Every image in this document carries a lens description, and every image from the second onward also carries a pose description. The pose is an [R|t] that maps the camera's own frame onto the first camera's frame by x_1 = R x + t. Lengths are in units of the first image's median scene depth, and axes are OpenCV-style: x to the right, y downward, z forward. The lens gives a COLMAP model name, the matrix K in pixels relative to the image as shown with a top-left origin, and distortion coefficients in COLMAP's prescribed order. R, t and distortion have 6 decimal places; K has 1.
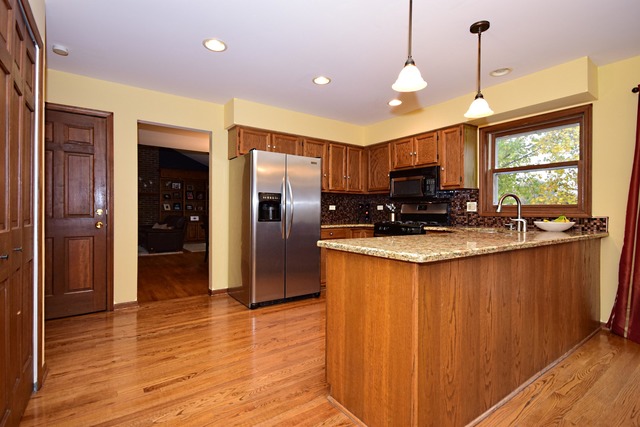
lens RADIAL K [[309.8, 0, 319.5], [0, 309.8, 217.3], [0, 0, 1]] dist [-0.000552, -0.001054]
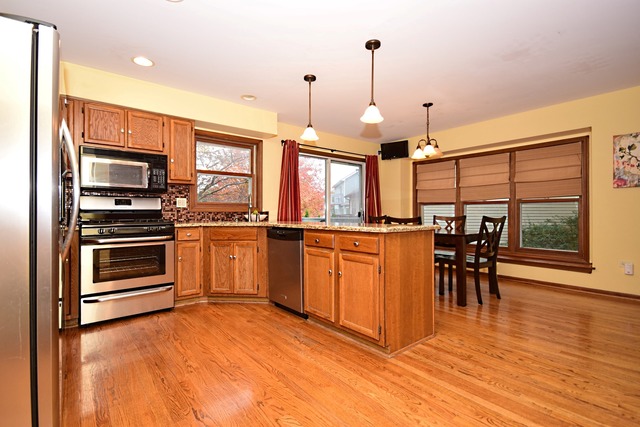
lens RADIAL K [[299.7, 0, 319.8], [0, 299.7, 214.9], [0, 0, 1]] dist [-0.000817, -0.000407]
pose [[-0.071812, -0.007457, 0.997390, -0.710264], [0.020675, 0.999746, 0.008963, 0.008740], [-0.997204, 0.021265, -0.071640, 0.859208]]
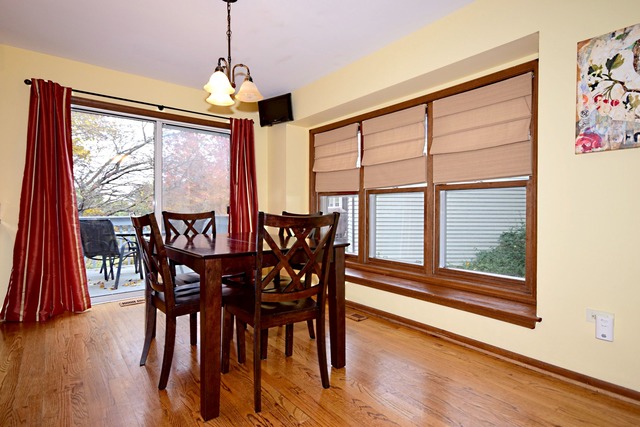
lens RADIAL K [[334.7, 0, 320.2], [0, 334.7, 210.7], [0, 0, 1]] dist [0.023161, 0.001023]
pose [[-0.048864, -0.004804, 0.998794, -0.182062], [0.015894, 0.999858, 0.005586, 0.033293], [-0.998679, 0.016147, -0.048781, 0.064331]]
